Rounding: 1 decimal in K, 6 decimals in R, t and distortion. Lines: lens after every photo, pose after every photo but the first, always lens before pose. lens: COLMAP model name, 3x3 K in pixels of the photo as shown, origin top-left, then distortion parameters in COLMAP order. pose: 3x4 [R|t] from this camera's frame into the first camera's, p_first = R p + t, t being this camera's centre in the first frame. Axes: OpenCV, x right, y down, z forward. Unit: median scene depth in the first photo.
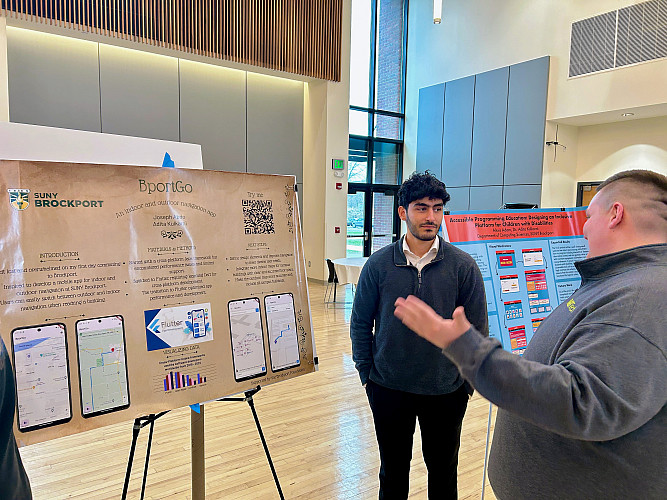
lens RADIAL K [[504.3, 0, 331.4], [0, 504.3, 251.5], [0, 0, 1]] dist [0.023027, -0.008684]
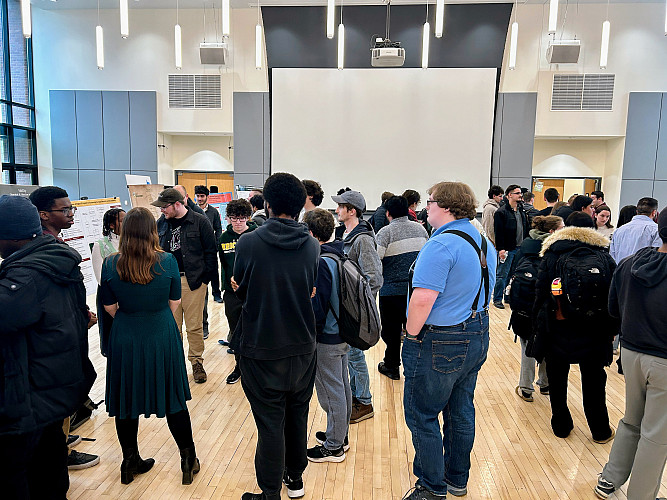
lens RADIAL K [[504.3, 0, 332.5], [0, 504.3, 251.0], [0, 0, 1]] dist [0.023027, -0.008684]
pose [[0.643181, -0.100440, 0.759098, -0.385512], [0.052648, 0.994814, 0.087020, 0.008590], [-0.763902, -0.016005, 0.645134, -0.384217]]
